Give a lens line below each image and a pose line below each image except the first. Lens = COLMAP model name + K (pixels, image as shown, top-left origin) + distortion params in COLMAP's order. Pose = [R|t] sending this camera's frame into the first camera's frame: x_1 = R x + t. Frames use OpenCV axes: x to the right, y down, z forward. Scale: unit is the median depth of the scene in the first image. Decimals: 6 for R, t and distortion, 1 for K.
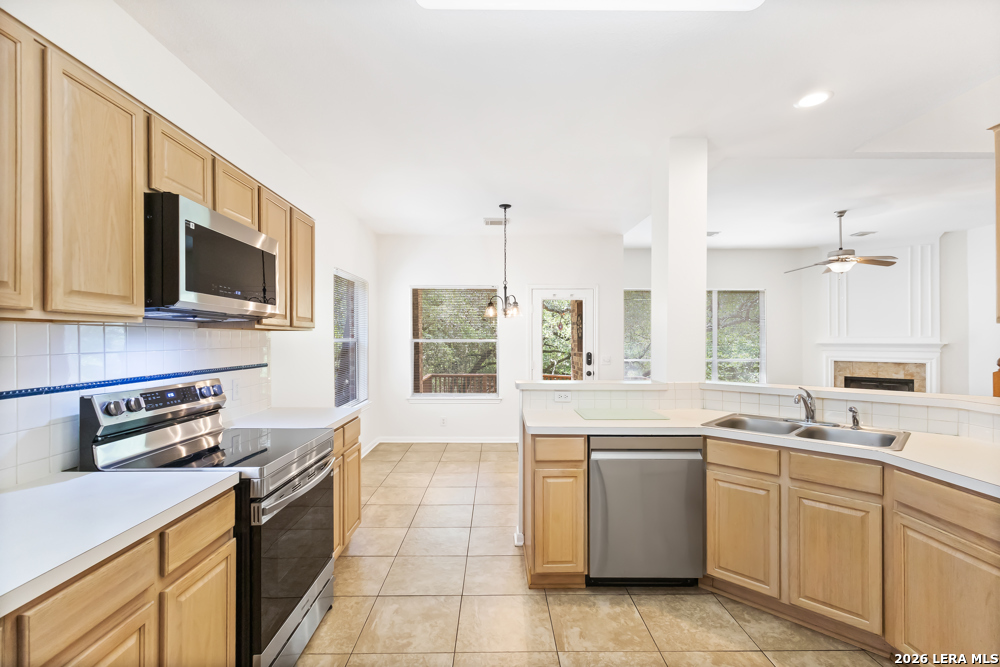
lens RADIAL K [[451.1, 0, 505.2], [0, 451.1, 341.2], [0, 0, 1]] dist [0.013183, 0.000517]
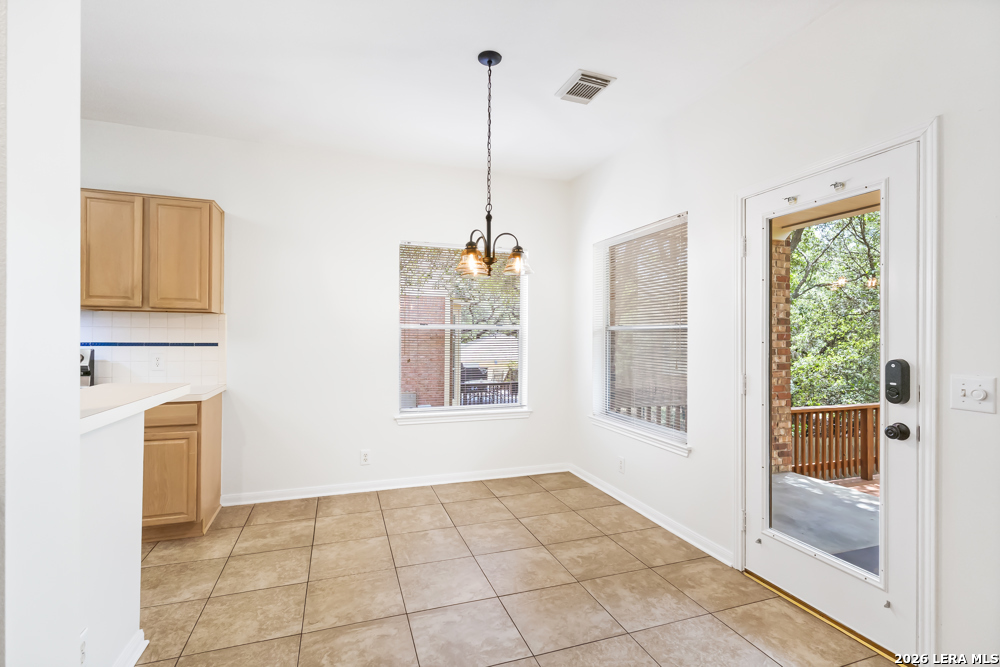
lens RADIAL K [[468.6, 0, 500.8], [0, 468.6, 338.1], [0, 0, 1]] dist [0.001861, 0.002932]
pose [[0.317948, 0.004690, -0.948097, 0.770126], [-0.012540, 0.999921, 0.000741, 0.026729], [0.948025, 0.011654, 0.317981, 1.284510]]
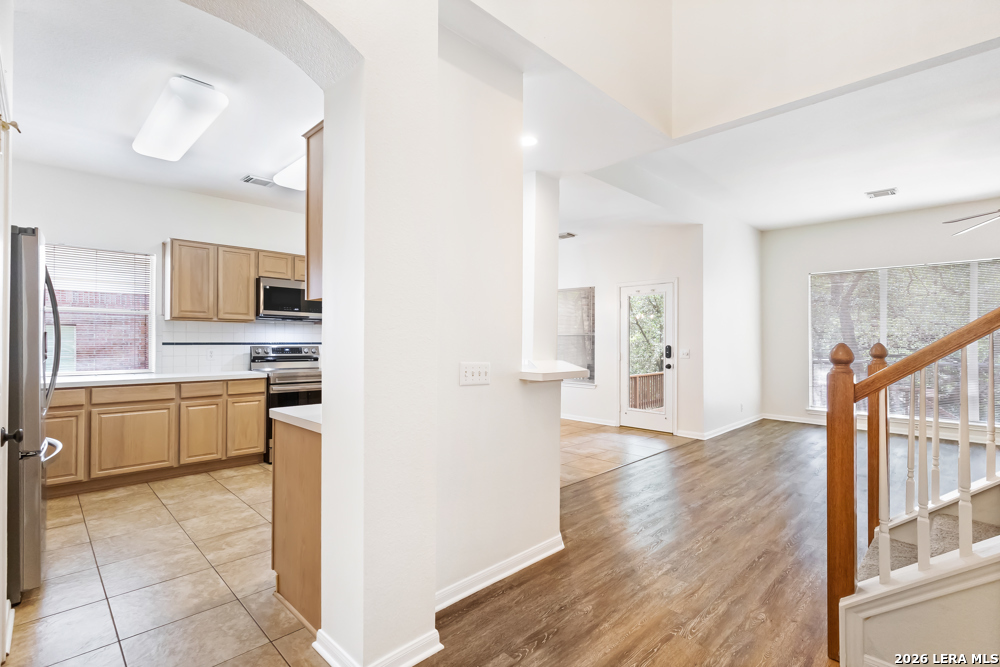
lens RADIAL K [[468.6, 0, 506.4], [0, 468.6, 342.7], [0, 0, 1]] dist [0.001861, 0.002932]
pose [[0.704854, 0.007652, -0.709311, 1.321447], [-0.009838, 0.999951, 0.001010, 0.041024], [0.709284, 0.006266, 0.704895, -0.000905]]
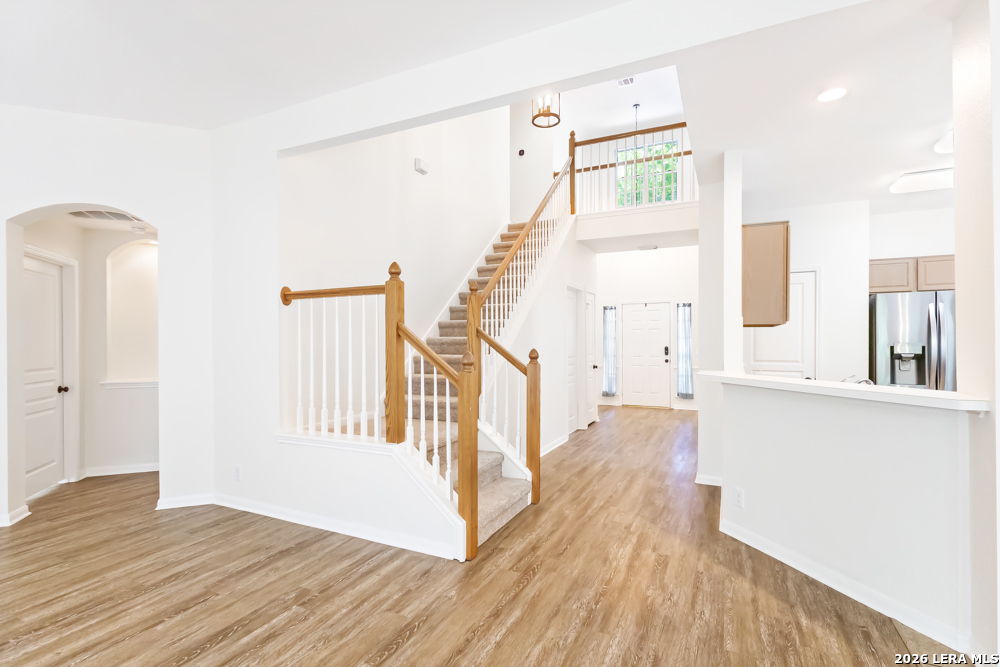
lens RADIAL K [[468.6, 0, 497.2], [0, 468.6, 333.9], [0, 0, 1]] dist [0.001861, 0.002932]
pose [[-0.892484, 0.009699, 0.450974, 0.713113], [0.005776, 0.999933, -0.010074, 0.009686], [-0.451041, -0.006385, -0.892480, 1.912499]]
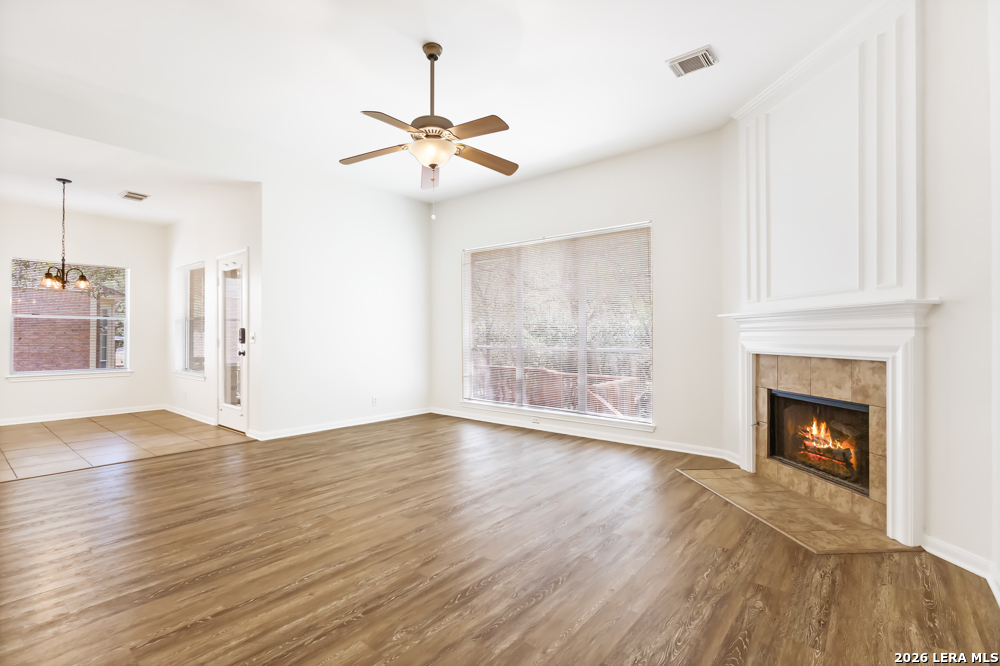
lens RADIAL K [[468.6, 0, 507.4], [0, 468.6, 335.4], [0, 0, 1]] dist [0.001861, 0.002932]
pose [[0.767516, 0.000539, -0.641029, 2.204386], [-0.008755, 0.999915, -0.009642, 0.082299], [0.640970, 0.013012, 0.767456, 1.258960]]
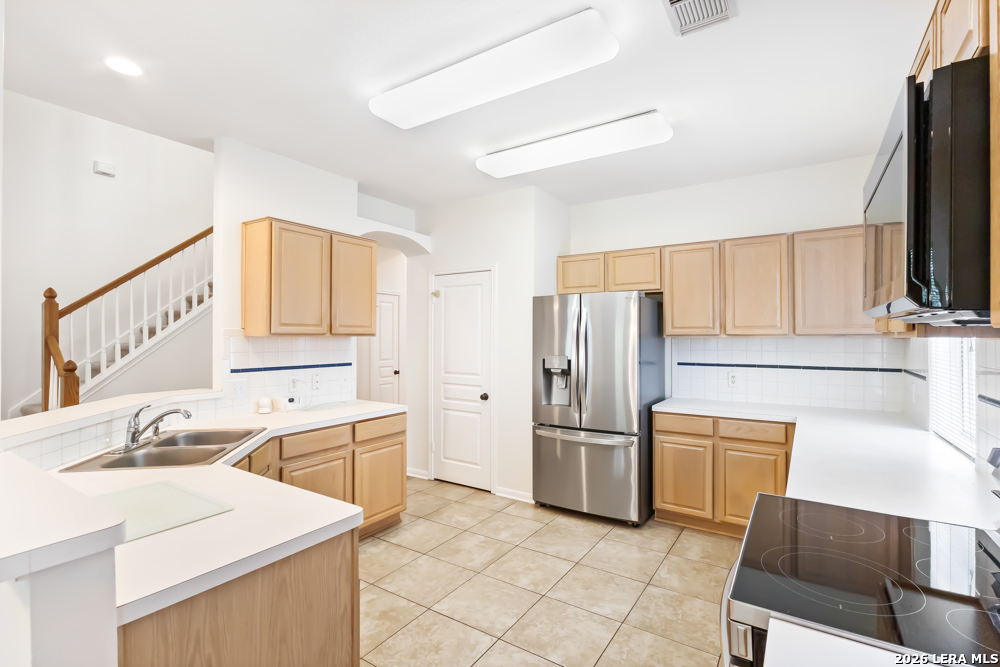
lens RADIAL K [[468.6, 0, 494.0], [0, 468.6, 334.6], [0, 0, 1]] dist [0.001861, 0.002932]
pose [[-0.816520, 0.007007, 0.577274, -0.339934], [0.005401, 0.999975, -0.004498, -0.016407], [-0.577292, -0.000555, -0.816538, 1.095119]]
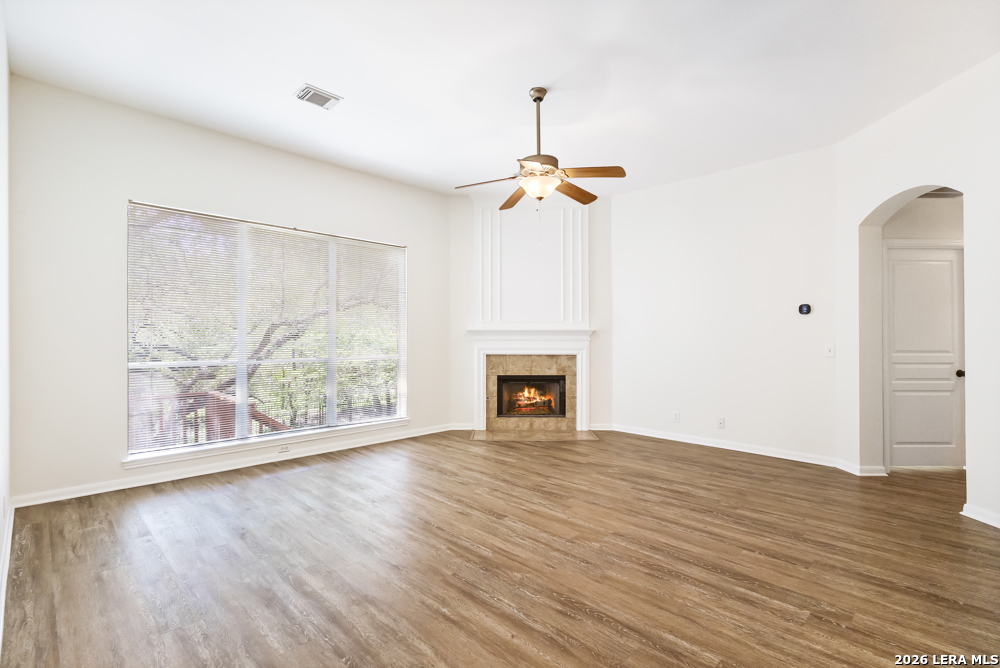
lens RADIAL K [[468.6, 0, 497.7], [0, 468.6, 339.0], [0, 0, 1]] dist [0.001861, 0.002932]
pose [[0.710333, -0.002375, 0.703862, 0.557605], [0.003507, 0.999994, -0.000164, 0.048174], [-0.703857, 0.002585, 0.710337, 1.202192]]
